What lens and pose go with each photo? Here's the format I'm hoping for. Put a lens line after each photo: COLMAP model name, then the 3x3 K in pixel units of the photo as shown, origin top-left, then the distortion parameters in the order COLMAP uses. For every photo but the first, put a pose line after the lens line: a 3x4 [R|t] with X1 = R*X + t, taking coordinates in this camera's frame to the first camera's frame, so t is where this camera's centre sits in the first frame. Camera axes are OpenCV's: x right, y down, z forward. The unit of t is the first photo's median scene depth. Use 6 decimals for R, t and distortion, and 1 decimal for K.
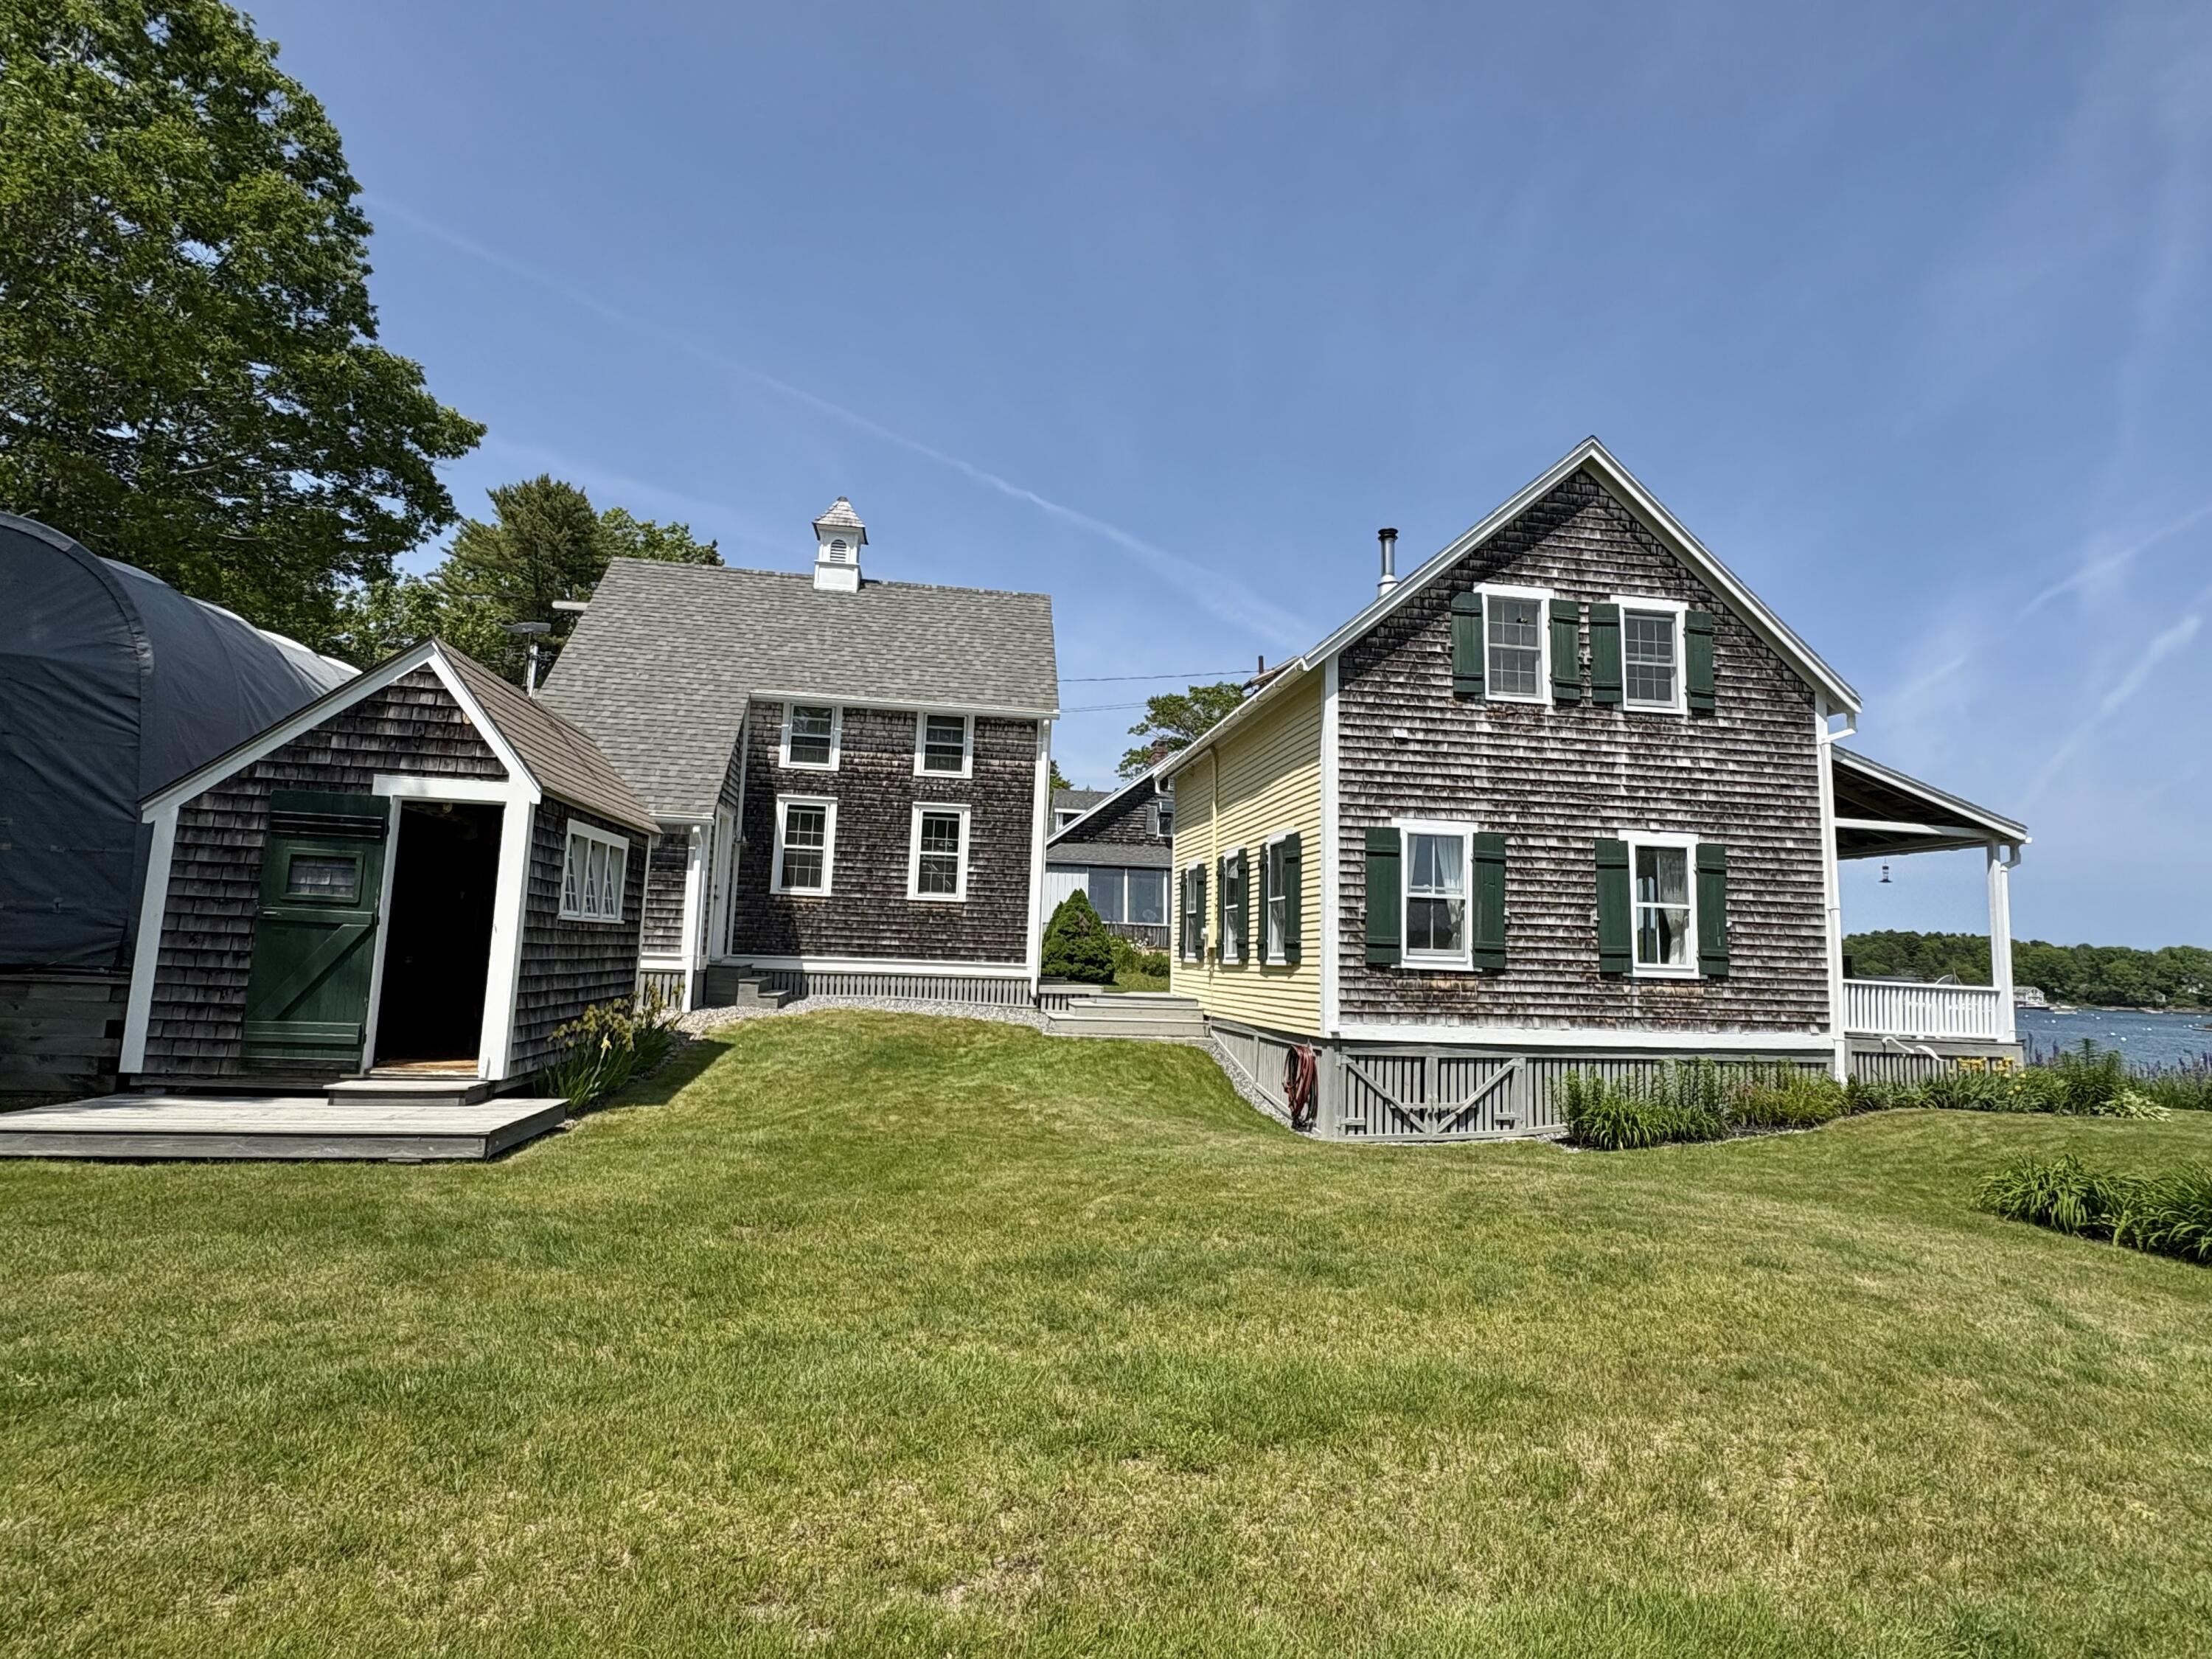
lens RADIAL K [[1145.7, 0, 1118.3], [0, 1145.7, 829.1], [0, 0, 1]] dist [0.001864, -0.001288]
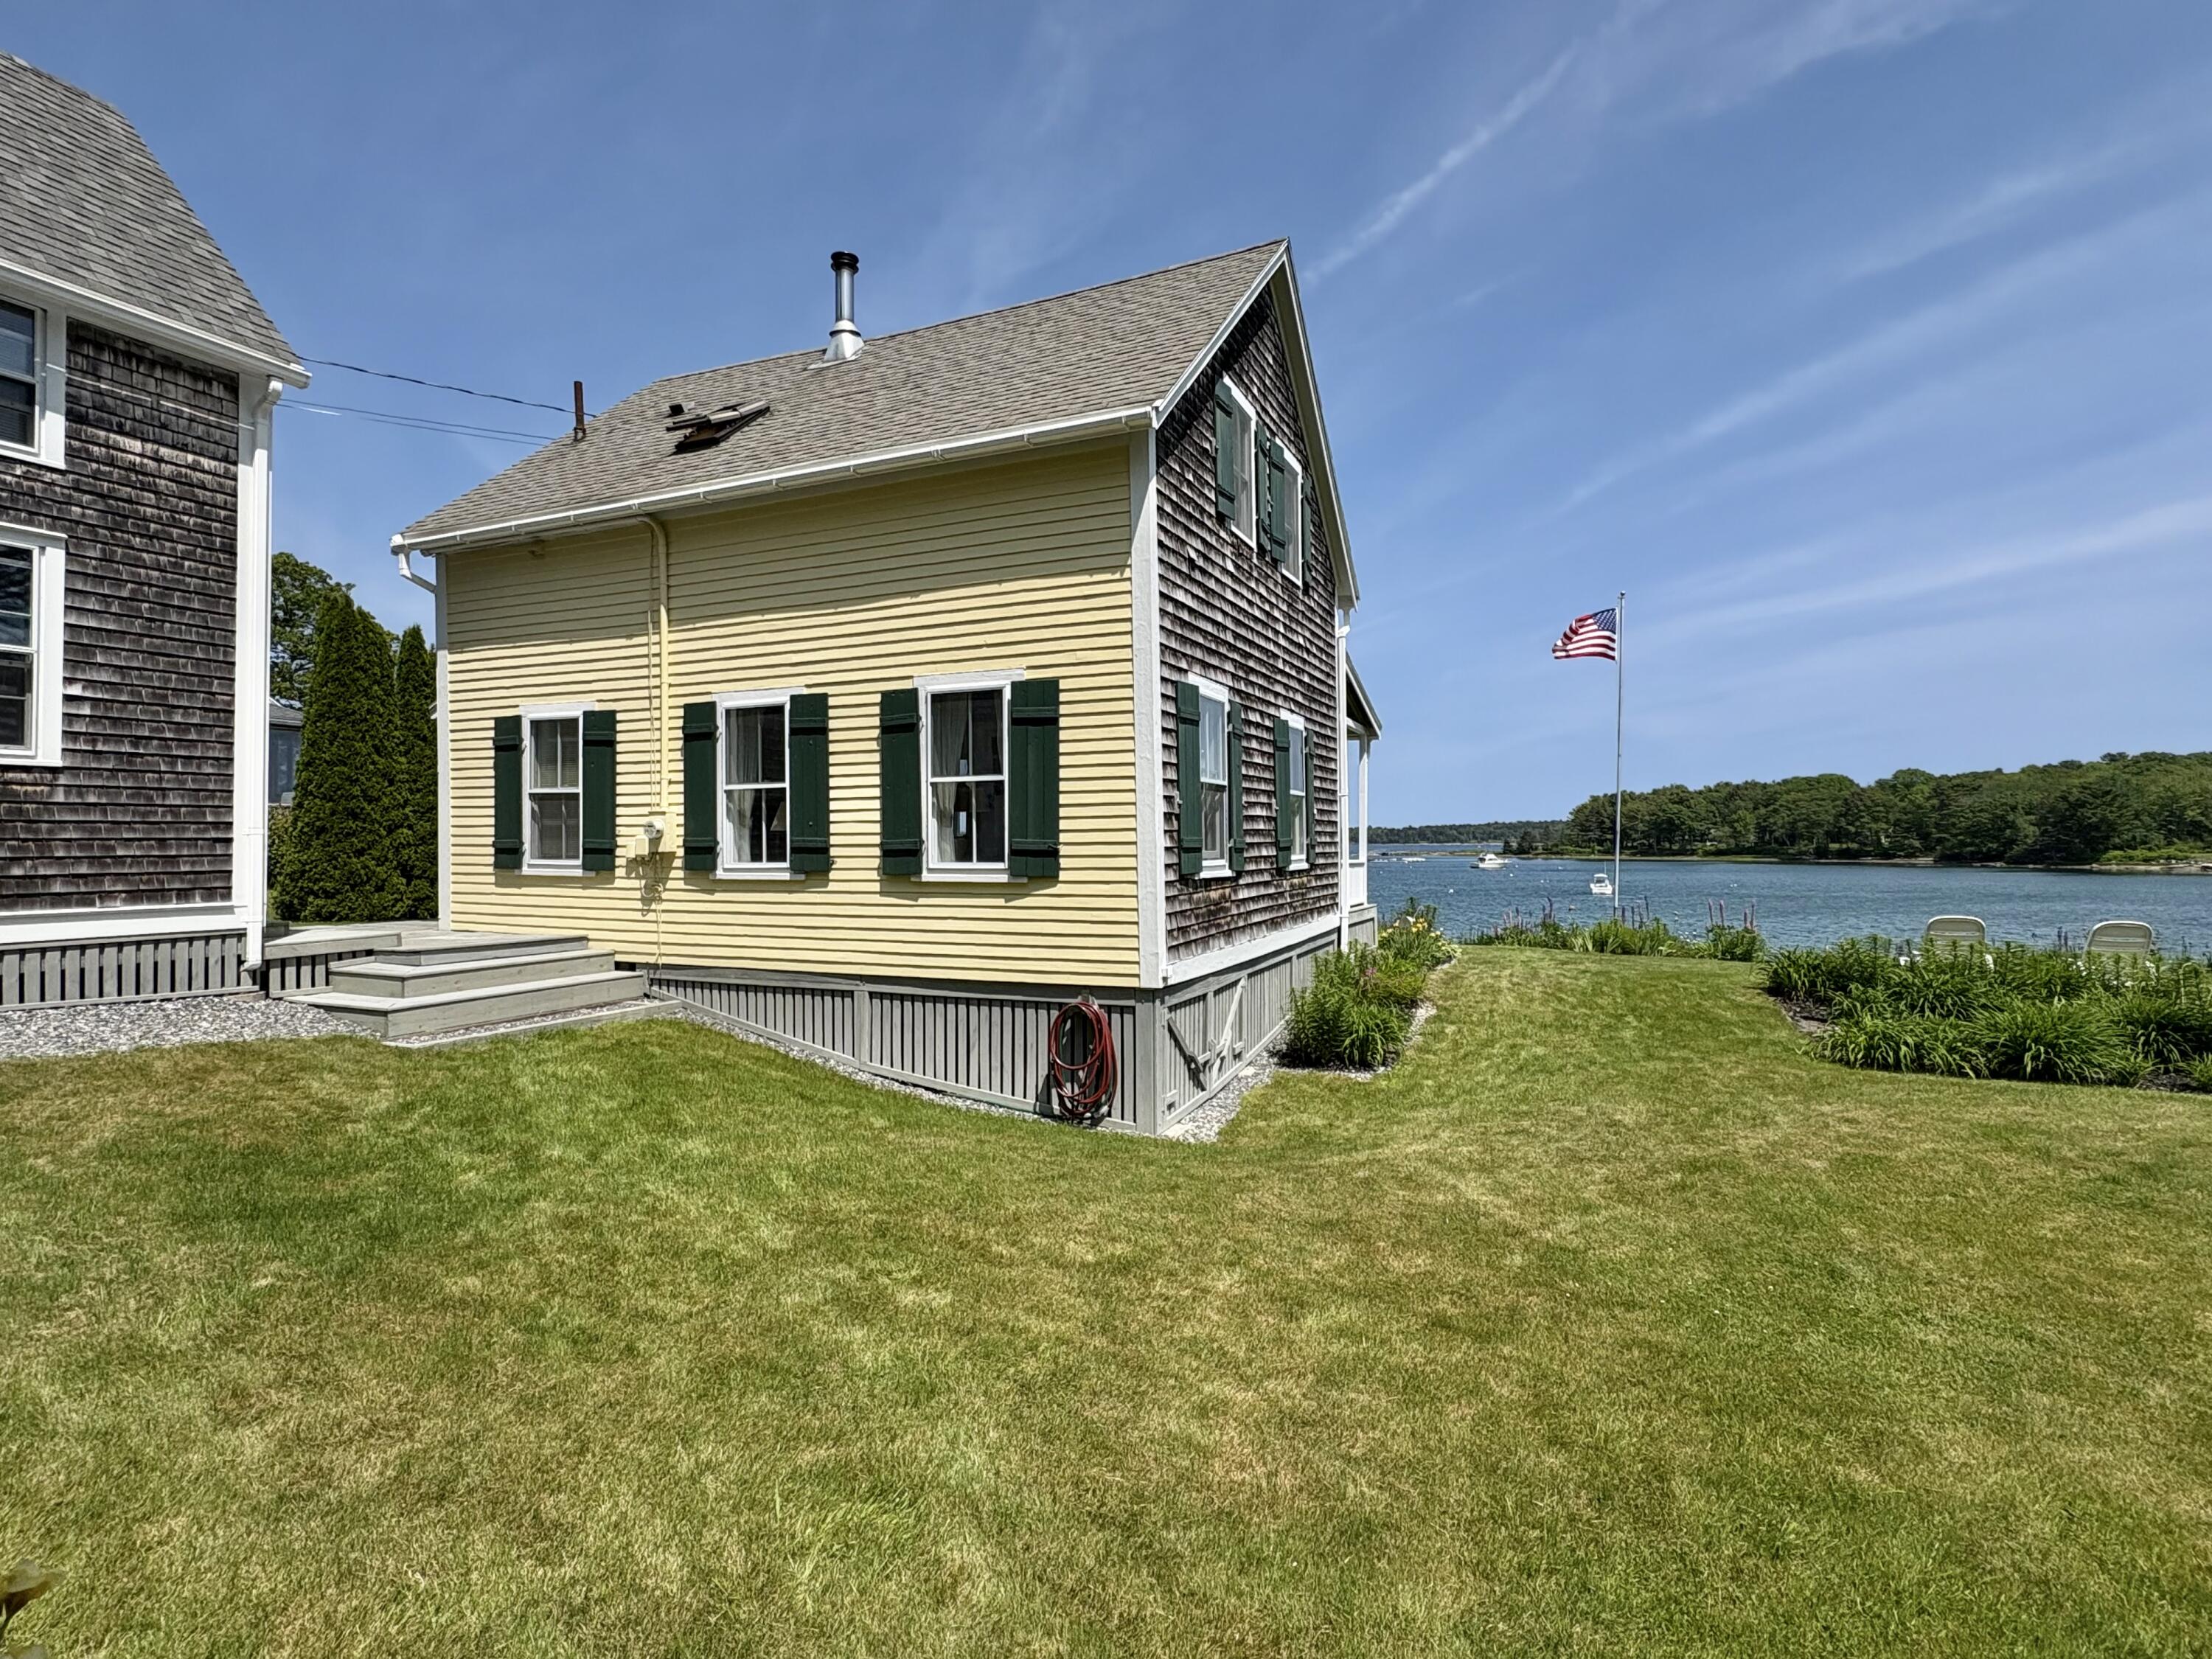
lens RADIAL K [[1106.8, 0, 1116.0], [0, 1106.8, 826.5], [0, 0, 1]] dist [-0.002454, -0.000479]
pose [[0.551096, -0.025485, 0.834053, -0.359468], [-0.073972, 0.994106, 0.079252, 0.034425], [-0.831157, -0.105372, 0.545962, 0.637410]]
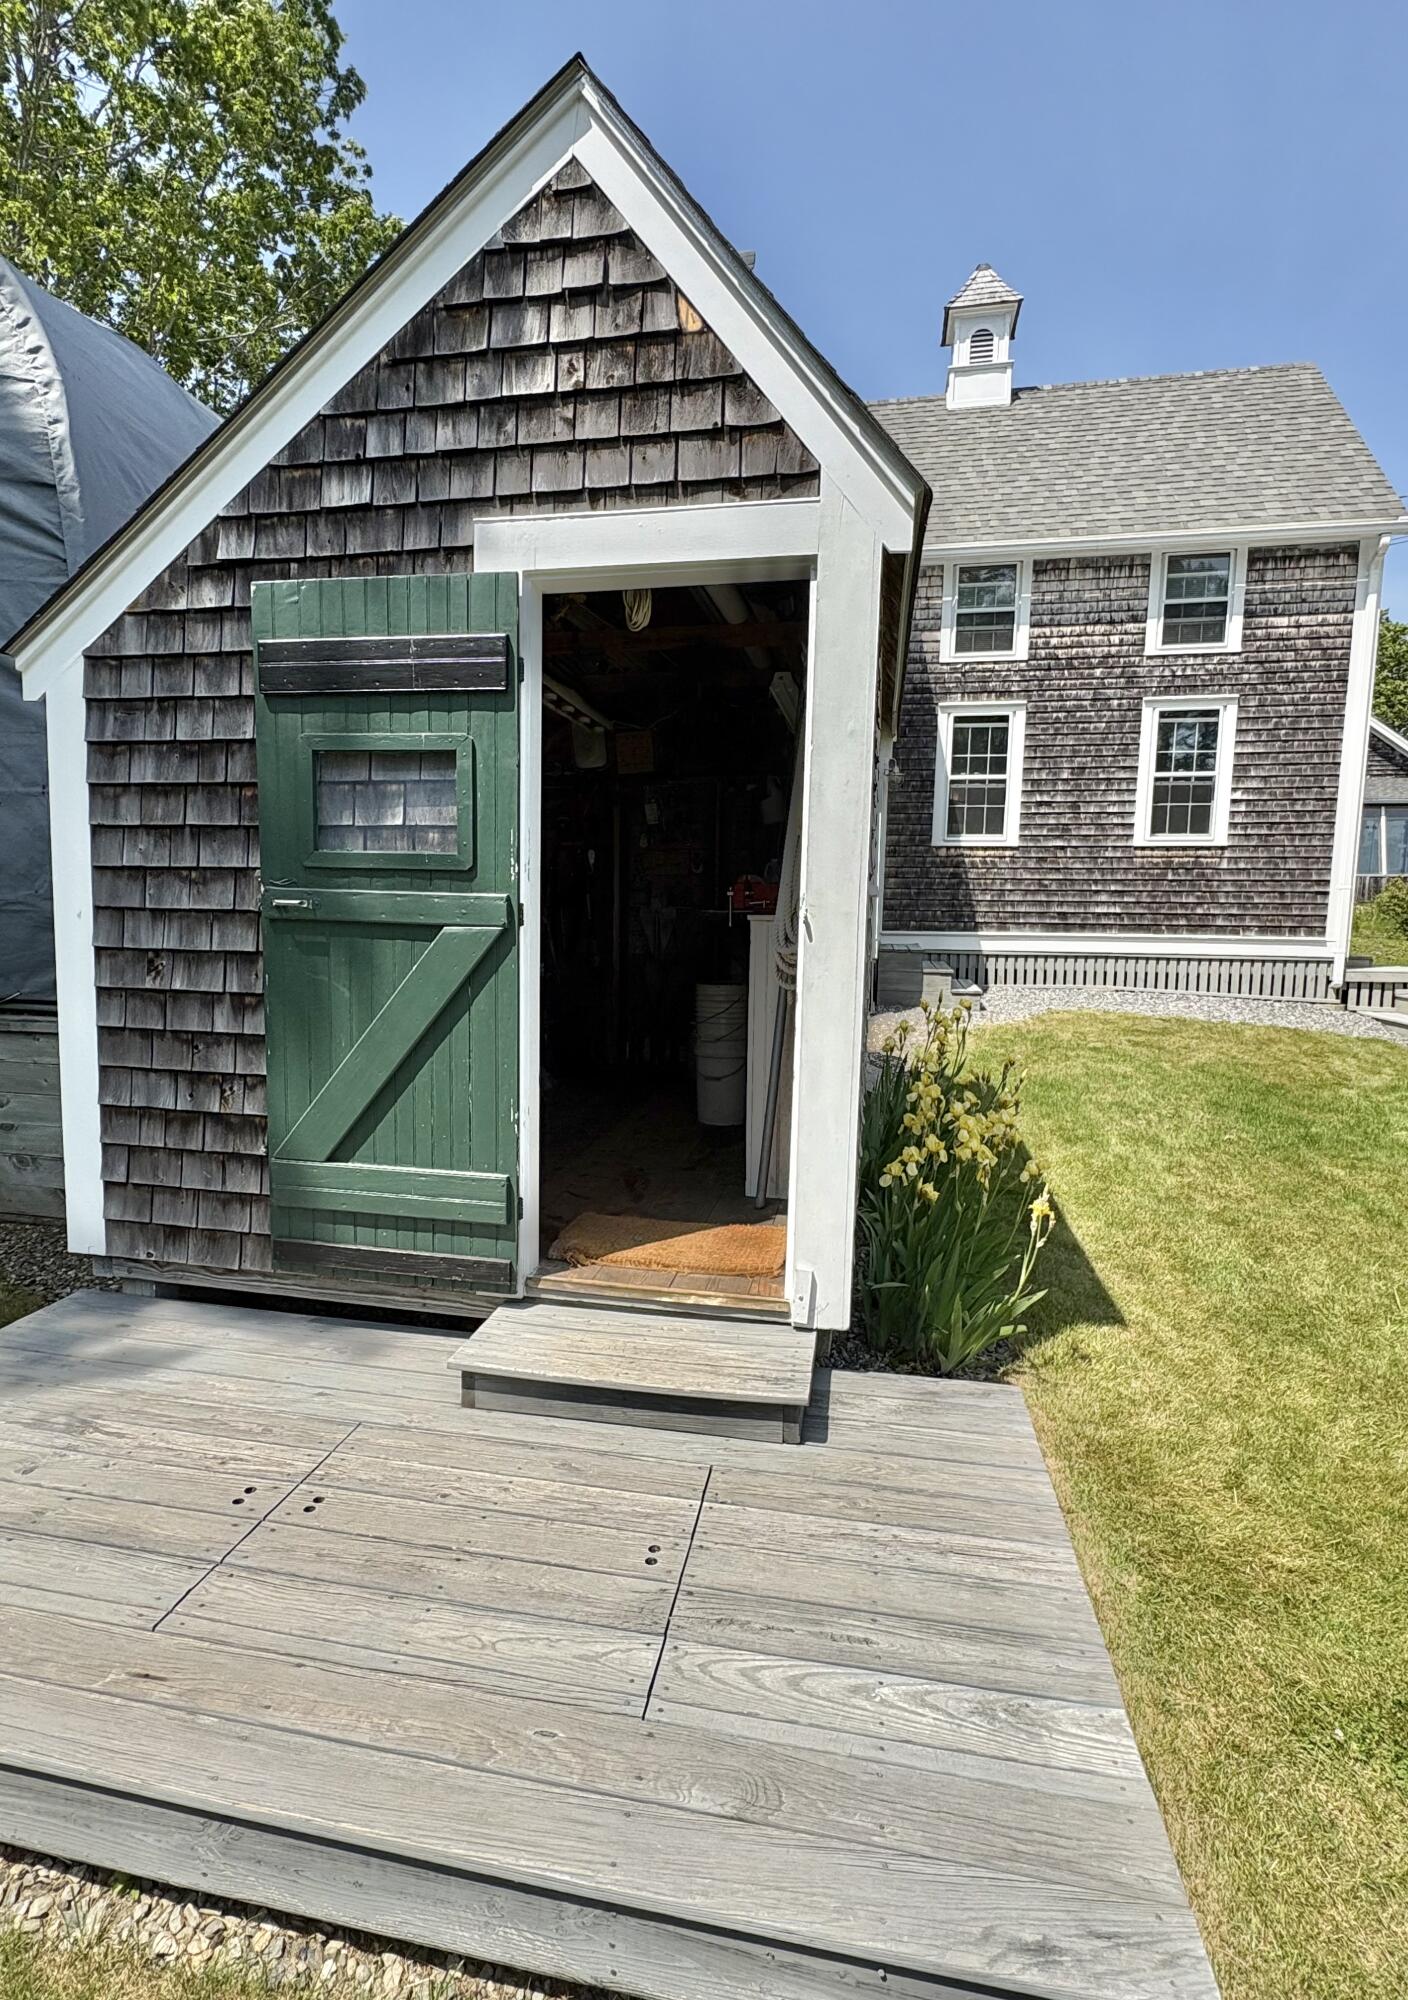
lens RADIAL K [[995.2, 0, 658.1], [0, 995.2, 1011.4], [0, 0, 1]] dist [-0.000819, -0.000111]
pose [[0.931729, 0.015615, -0.362819, -0.320021], [0.060723, 0.978311, 0.198041, 0.032398], [0.358042, -0.206552, 0.910572, 0.469663]]
